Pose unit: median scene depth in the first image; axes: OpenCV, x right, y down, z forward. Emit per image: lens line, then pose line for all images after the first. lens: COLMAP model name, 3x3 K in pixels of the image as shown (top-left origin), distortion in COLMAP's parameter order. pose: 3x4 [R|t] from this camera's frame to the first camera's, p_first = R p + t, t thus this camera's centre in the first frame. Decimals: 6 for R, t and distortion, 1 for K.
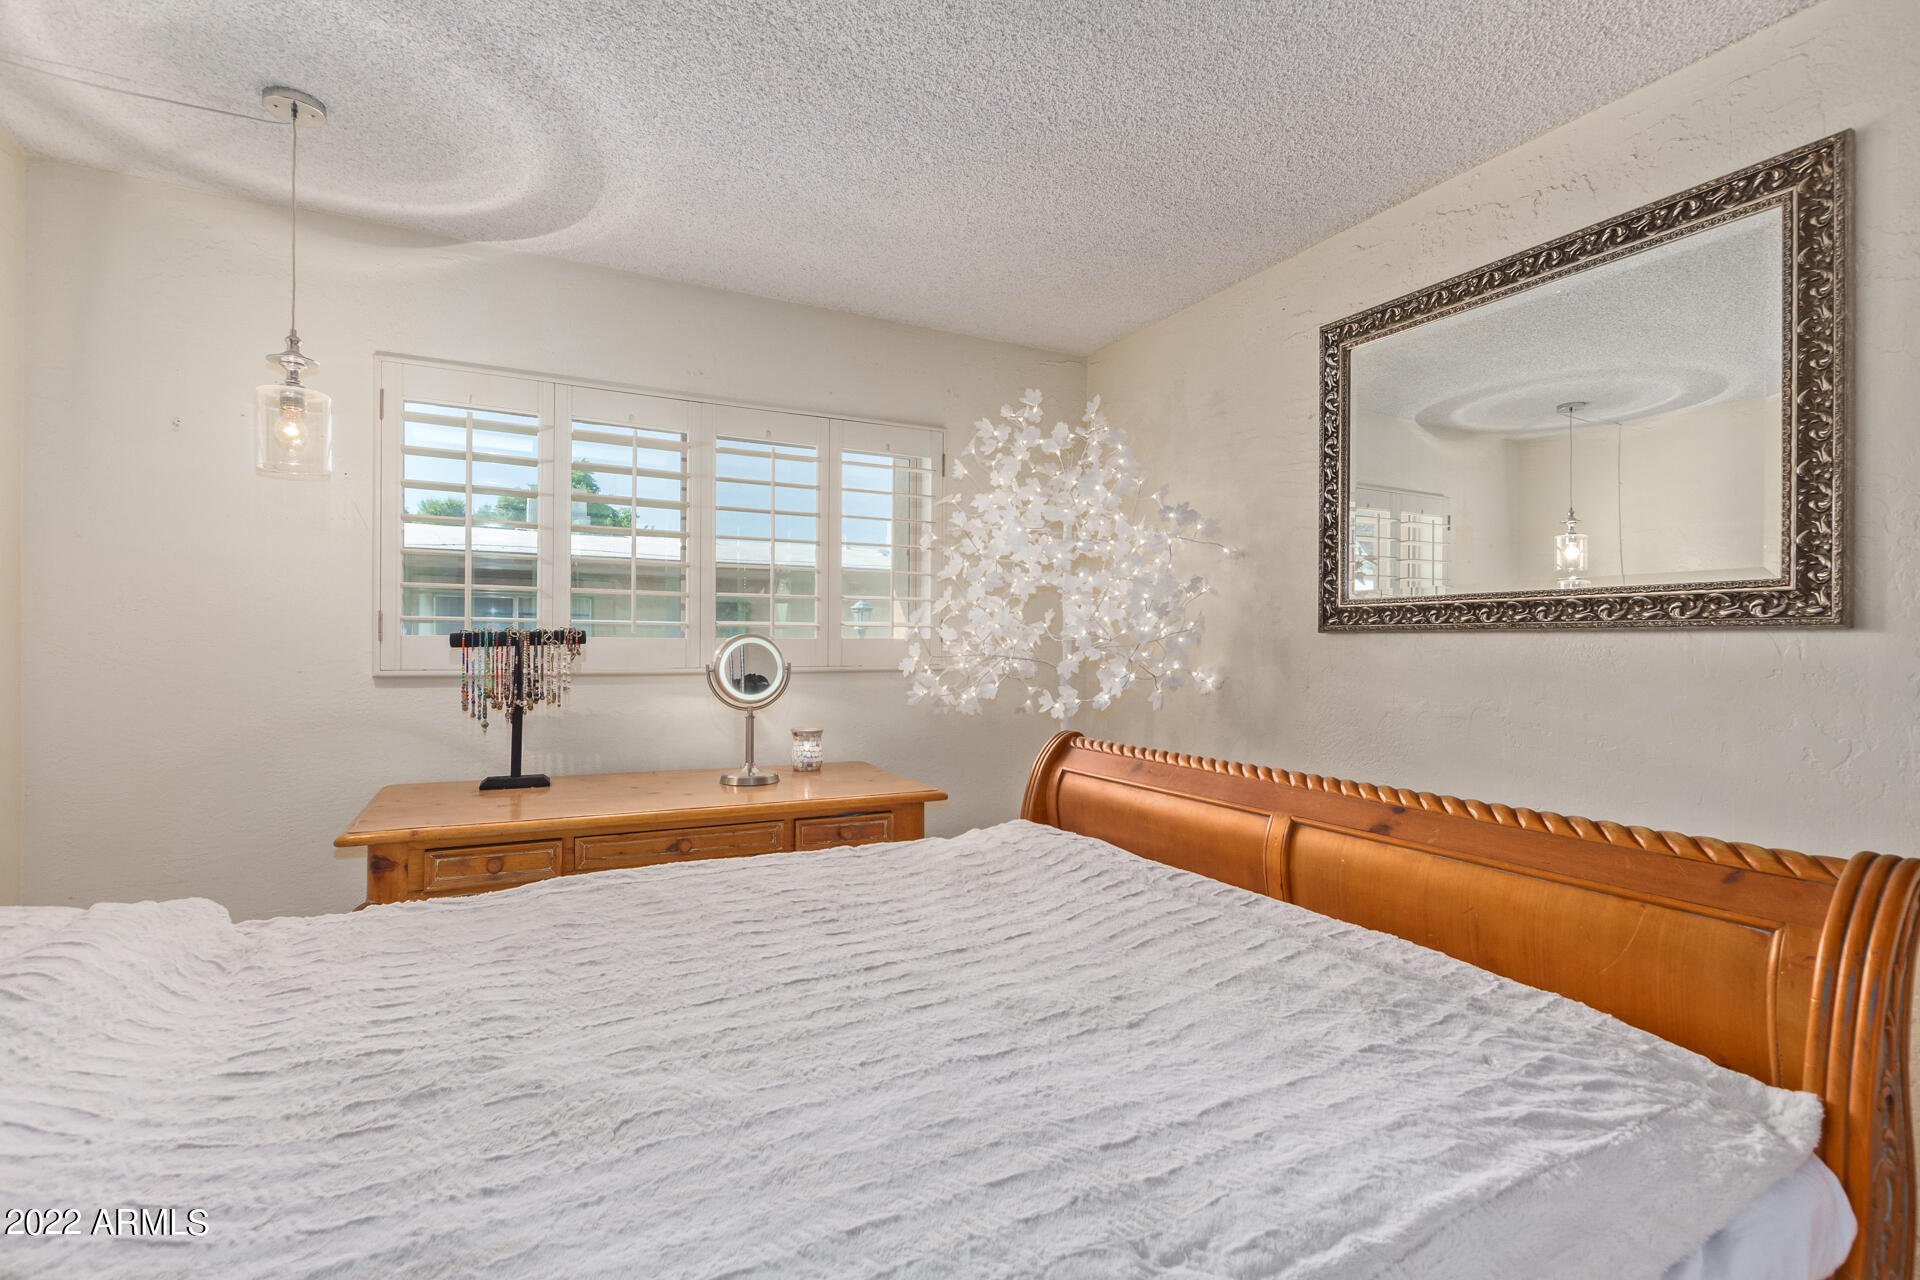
lens RADIAL K [[883.2, 0, 952.2], [0, 883.2, 643.6], [0, 0, 1]] dist [0.003629, -0.000386]
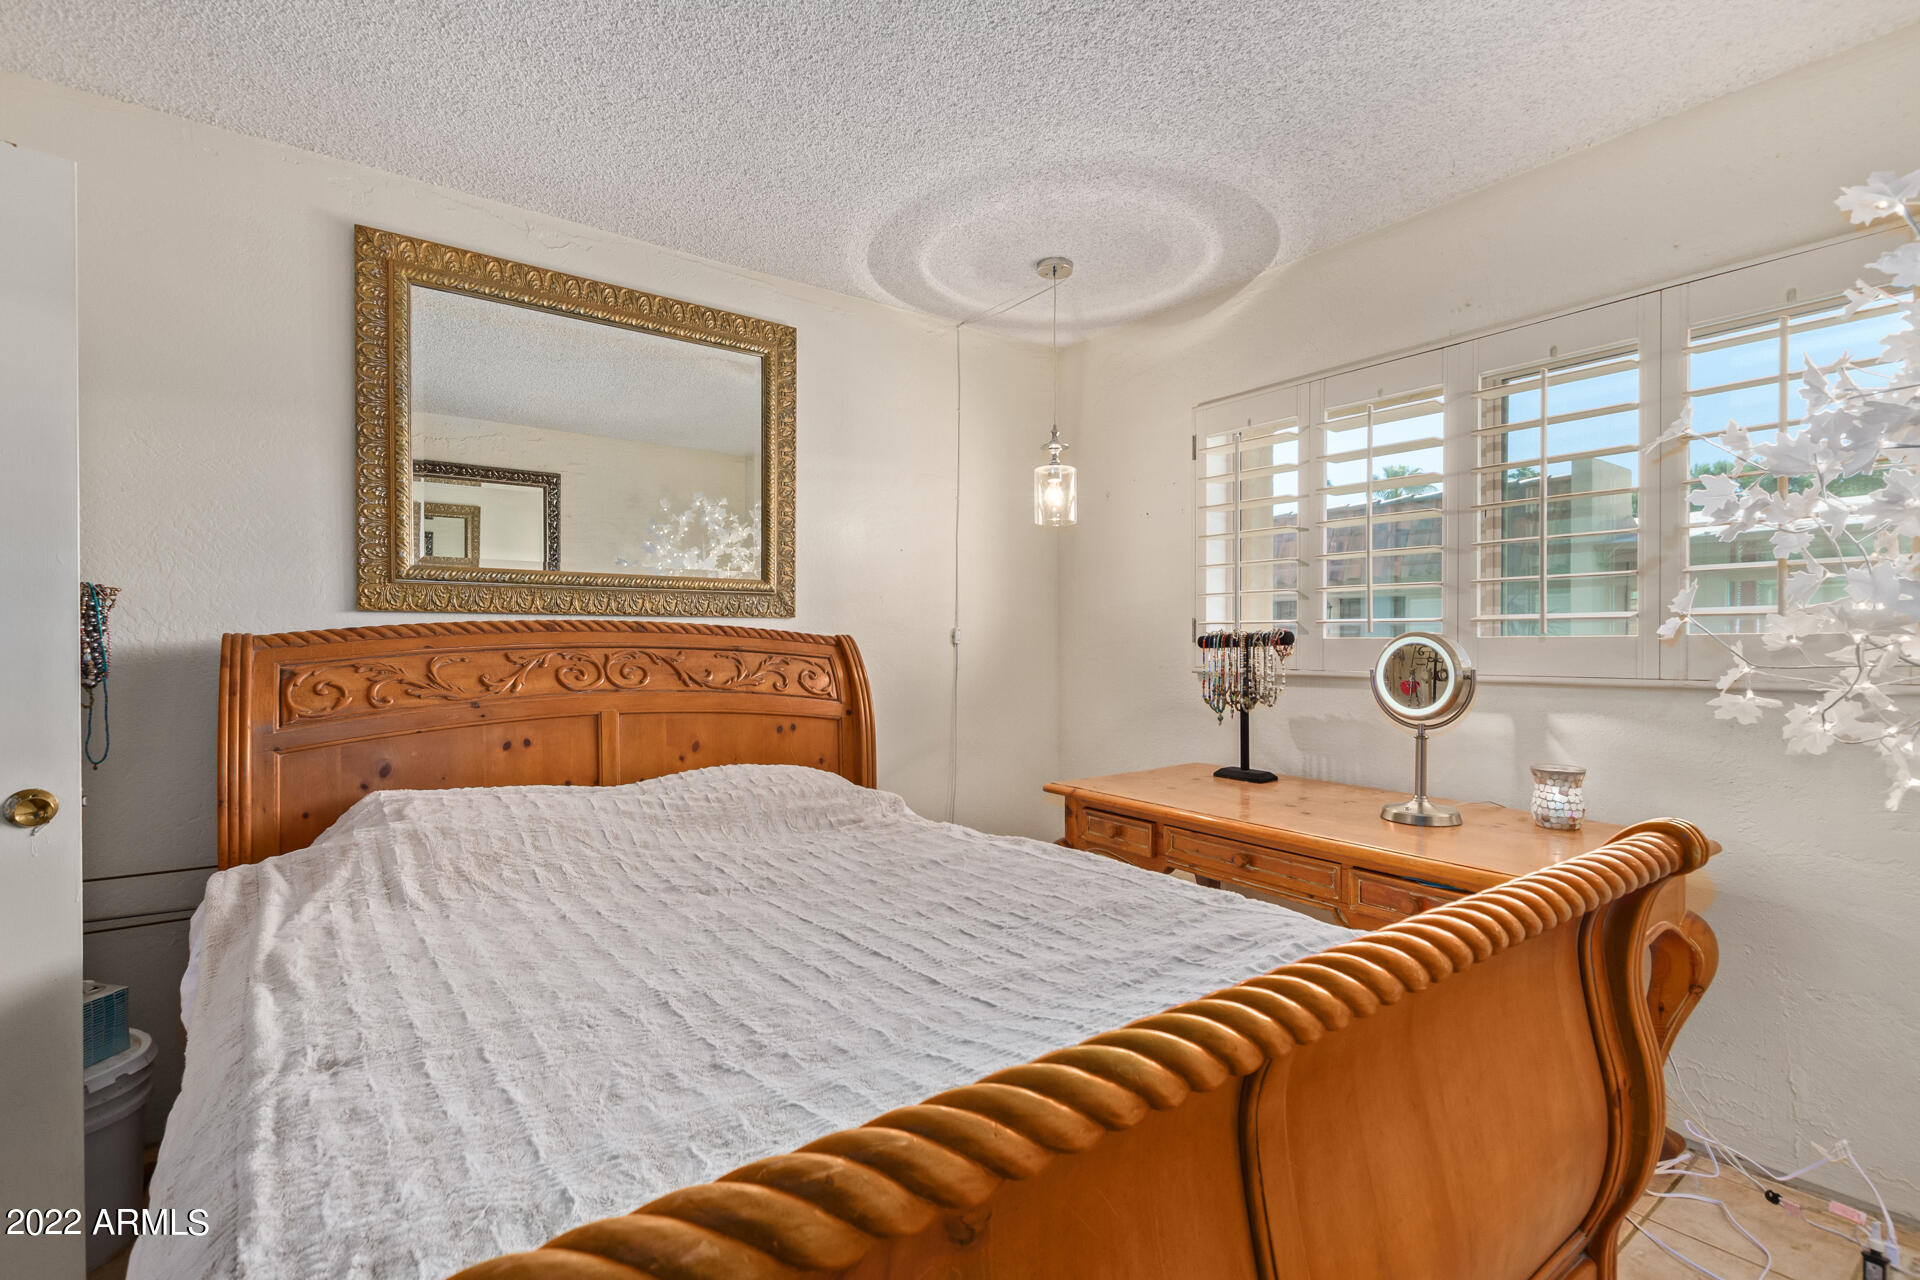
lens RADIAL K [[883.2, 0, 952.2], [0, 883.2, 643.6], [0, 0, 1]] dist [0.003629, -0.000386]
pose [[0.165499, -0.003464, -0.986204, 0.507933], [0.001140, 0.999994, -0.003321, 0.001750], [0.986209, -0.000574, 0.165502, 0.486548]]
